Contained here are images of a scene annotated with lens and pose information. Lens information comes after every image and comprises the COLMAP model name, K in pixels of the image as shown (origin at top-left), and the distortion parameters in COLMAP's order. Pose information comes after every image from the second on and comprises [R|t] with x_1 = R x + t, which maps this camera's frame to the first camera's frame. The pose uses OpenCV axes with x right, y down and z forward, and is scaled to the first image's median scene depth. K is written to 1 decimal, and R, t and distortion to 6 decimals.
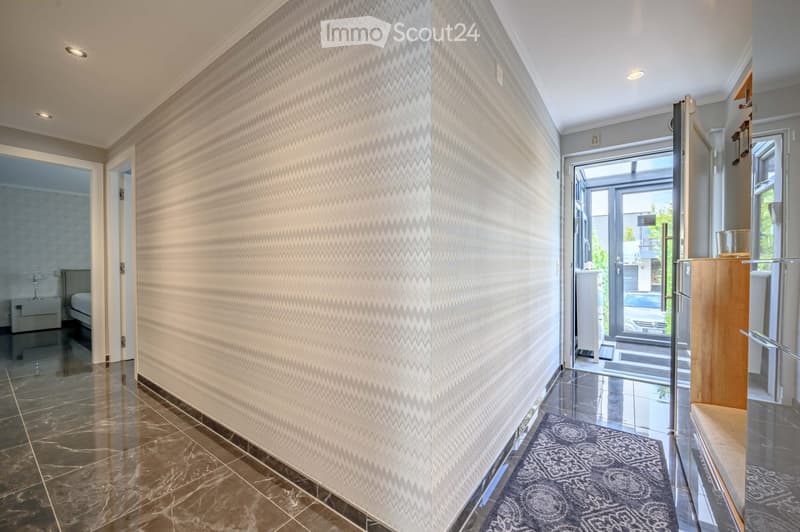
lens RADIAL K [[319.8, 0, 400.5], [0, 319.8, 266.9], [0, 0, 1]] dist [-0.002722, 0.000134]
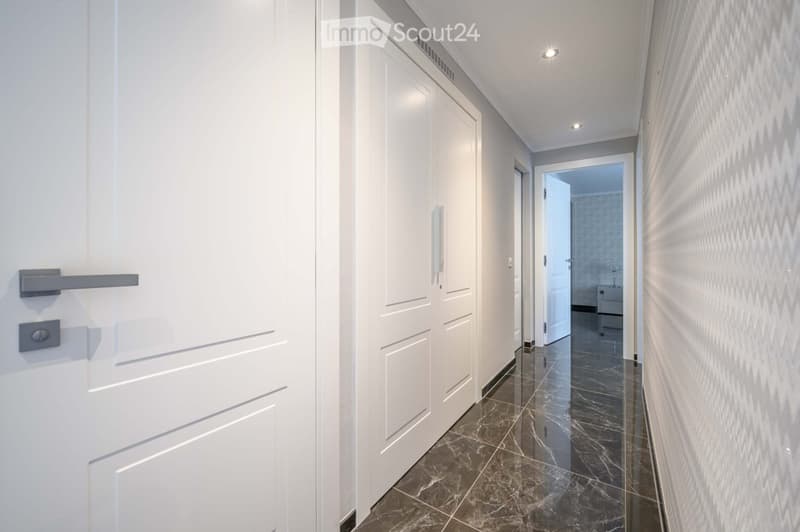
lens RADIAL K [[319.8, 0, 402.1], [0, 319.8, 261.3], [0, 0, 1]] dist [-0.002722, 0.000134]
pose [[0.026716, 0.015562, -0.999522, 0.011876], [-0.009503, 0.999838, 0.015313, -0.010891], [0.999598, 0.009090, 0.026860, 0.491863]]
